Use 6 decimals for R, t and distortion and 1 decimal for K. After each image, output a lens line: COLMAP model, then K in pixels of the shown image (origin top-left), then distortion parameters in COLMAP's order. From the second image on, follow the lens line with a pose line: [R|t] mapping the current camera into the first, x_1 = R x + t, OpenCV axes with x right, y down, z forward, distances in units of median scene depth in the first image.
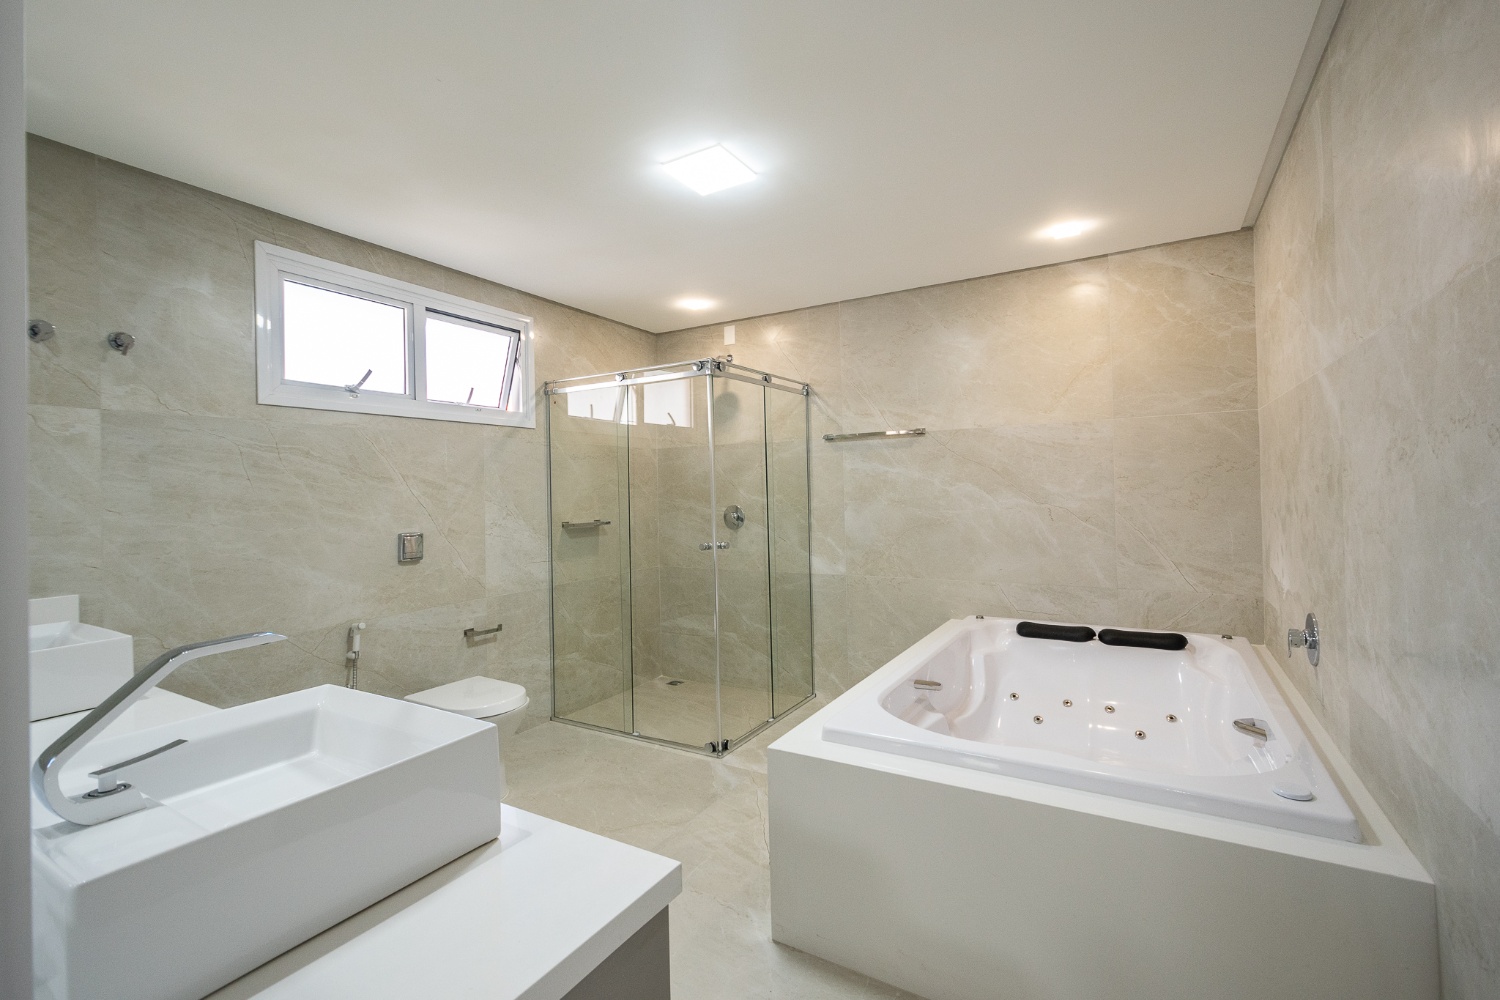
lens RADIAL K [[663.0, 0, 748.9], [0, 663.0, 484.8], [0, 0, 1]] dist [0.011687, 0.000476]
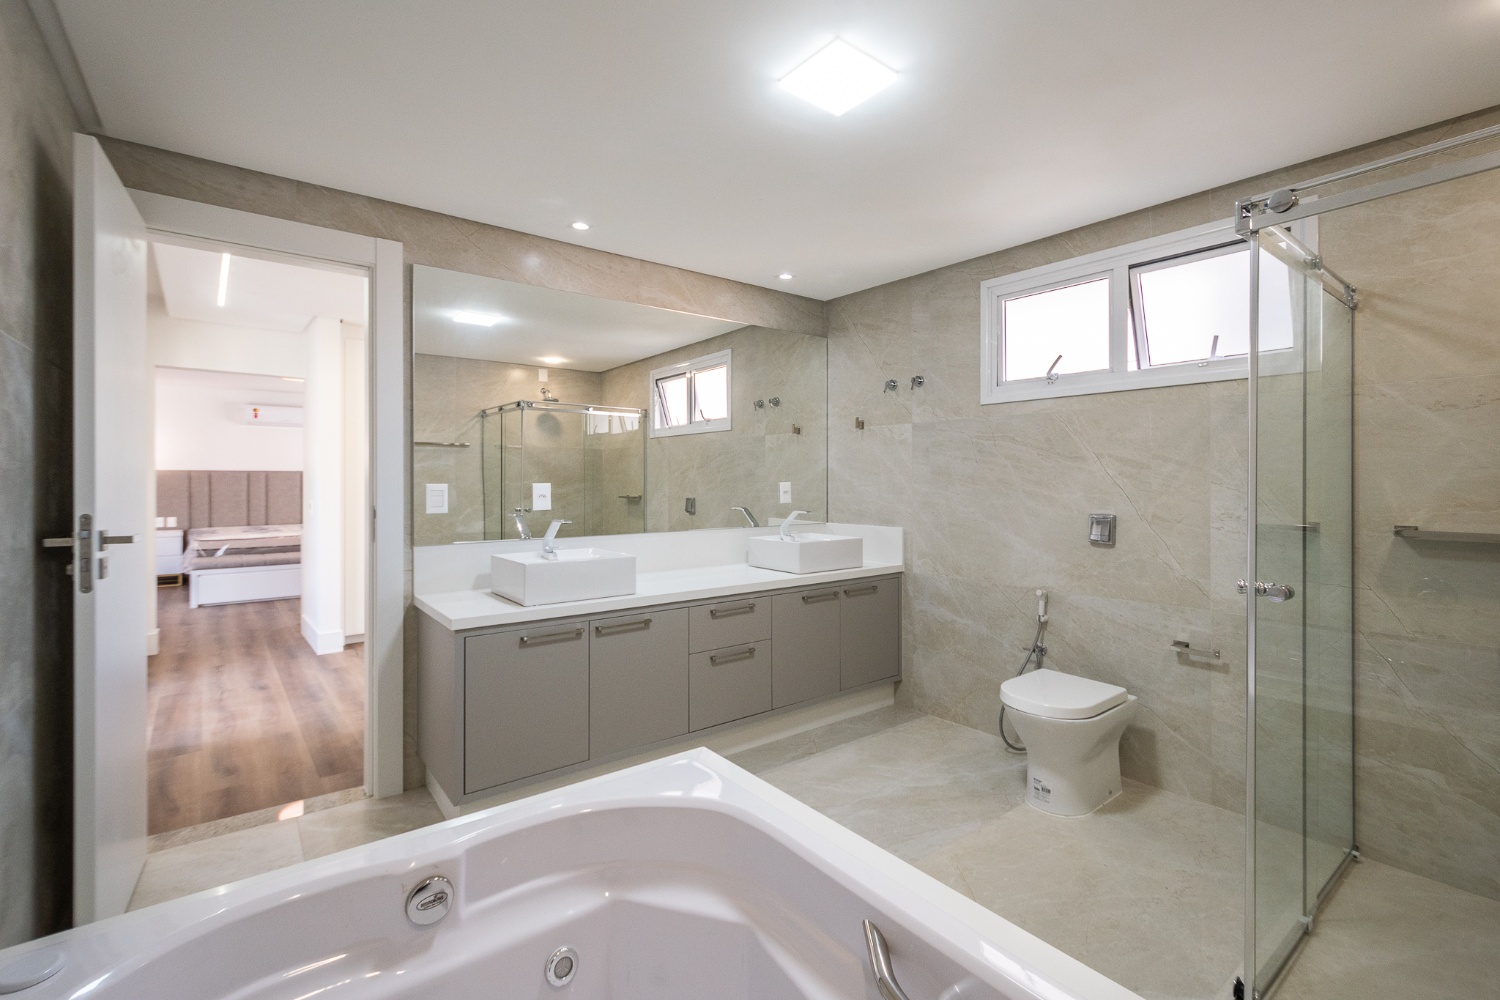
lens RADIAL K [[663.0, 0, 745.1], [0, 663.0, 491.8], [0, 0, 1]] dist [0.011687, 0.000476]
pose [[-0.361931, 0.031009, -0.931689, 0.582569], [0.009778, 0.999518, 0.029468, 0.007396], [0.932153, 0.001555, -0.362060, 0.895481]]
